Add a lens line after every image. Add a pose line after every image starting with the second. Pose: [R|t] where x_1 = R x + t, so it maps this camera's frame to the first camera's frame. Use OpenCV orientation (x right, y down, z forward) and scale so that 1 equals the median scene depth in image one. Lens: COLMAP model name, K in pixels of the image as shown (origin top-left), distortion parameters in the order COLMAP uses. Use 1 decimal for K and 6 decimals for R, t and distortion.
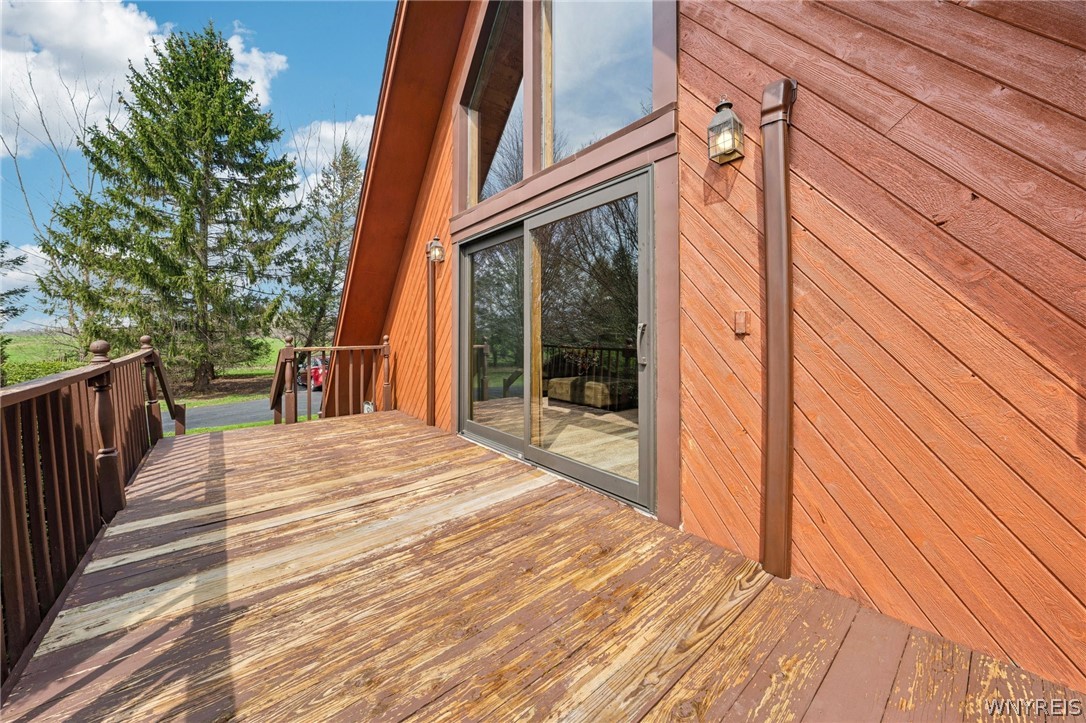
lens RADIAL K [[380.0, 0, 545.7], [0, 380.0, 355.5], [0, 0, 1]] dist [-0.001563, -0.000083]
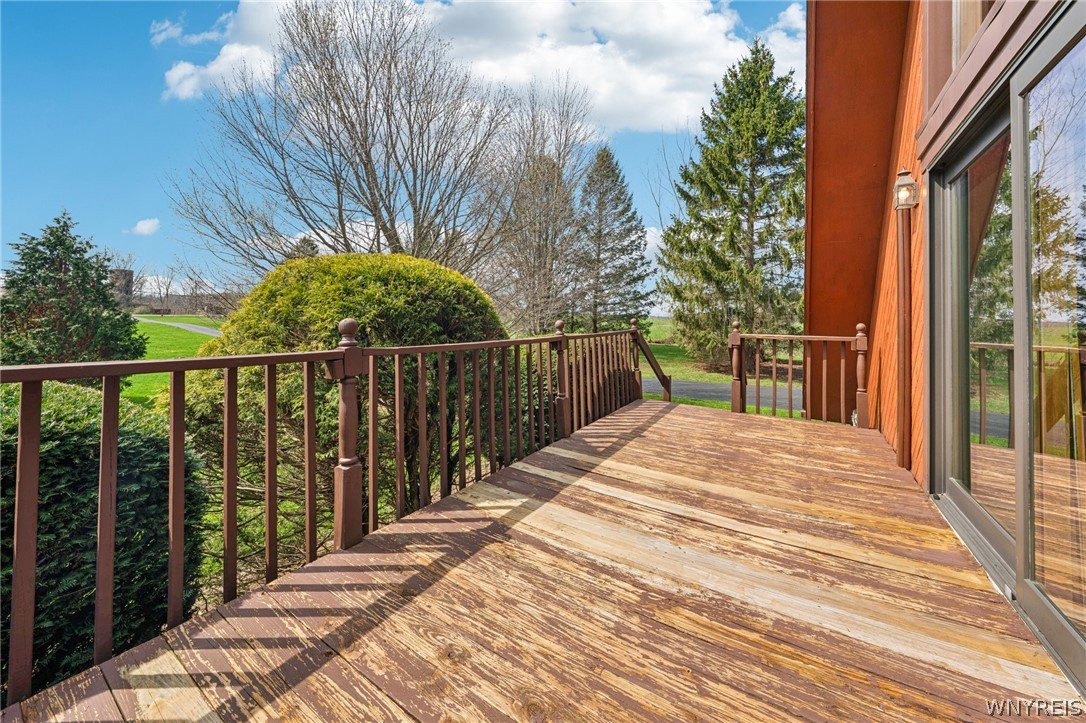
lens RADIAL K [[402.2, 0, 541.9], [0, 402.2, 319.5], [0, 0, 1]] dist [-0.002138, -0.000166]
pose [[0.302894, 0.013806, -0.952924, 0.275566], [-0.072981, 0.997295, -0.008748, -0.020541], [0.950226, 0.072195, 0.303082, 0.385687]]
